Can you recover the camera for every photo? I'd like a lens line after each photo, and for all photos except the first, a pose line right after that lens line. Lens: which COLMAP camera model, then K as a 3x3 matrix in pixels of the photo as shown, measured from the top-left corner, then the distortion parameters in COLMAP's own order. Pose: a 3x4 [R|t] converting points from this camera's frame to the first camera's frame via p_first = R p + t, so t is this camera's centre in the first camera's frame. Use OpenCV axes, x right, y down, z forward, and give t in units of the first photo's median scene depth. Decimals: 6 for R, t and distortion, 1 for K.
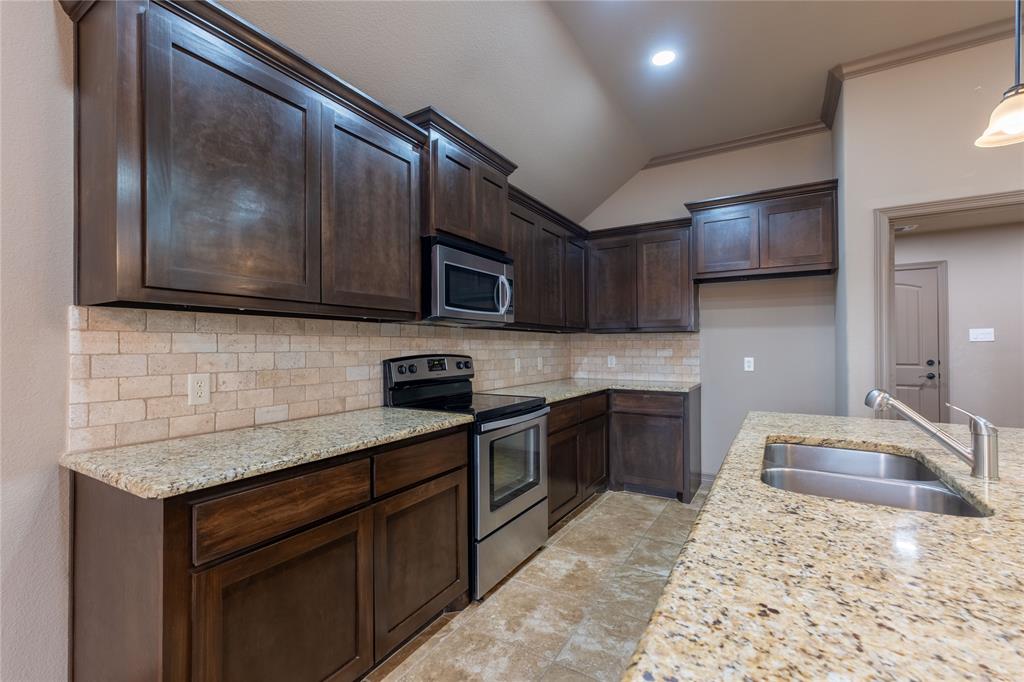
lens RADIAL K [[446.6, 0, 507.1], [0, 446.6, 341.4], [0, 0, 1]] dist [-0.008557, 0.005998]
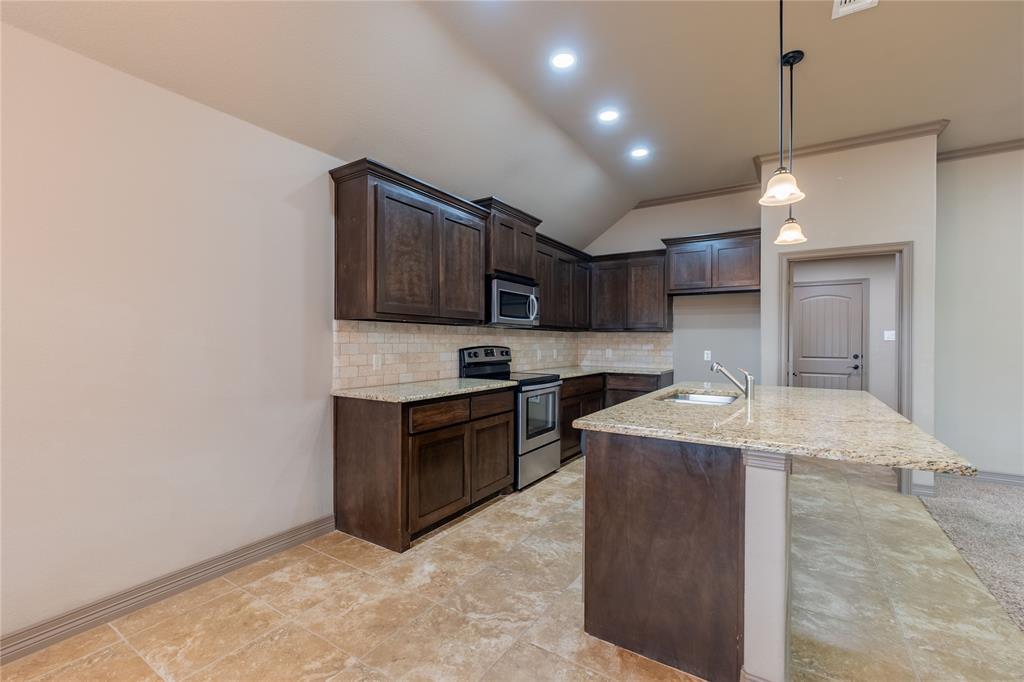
lens RADIAL K [[446.6, 0, 507.1], [0, 446.6, 341.4], [0, 0, 1]] dist [-0.008557, 0.005998]
pose [[0.999640, 0.009304, -0.025151, -0.058280], [-0.008988, 0.999880, 0.012634, -0.006592], [0.025265, -0.012404, 0.999604, -0.554054]]
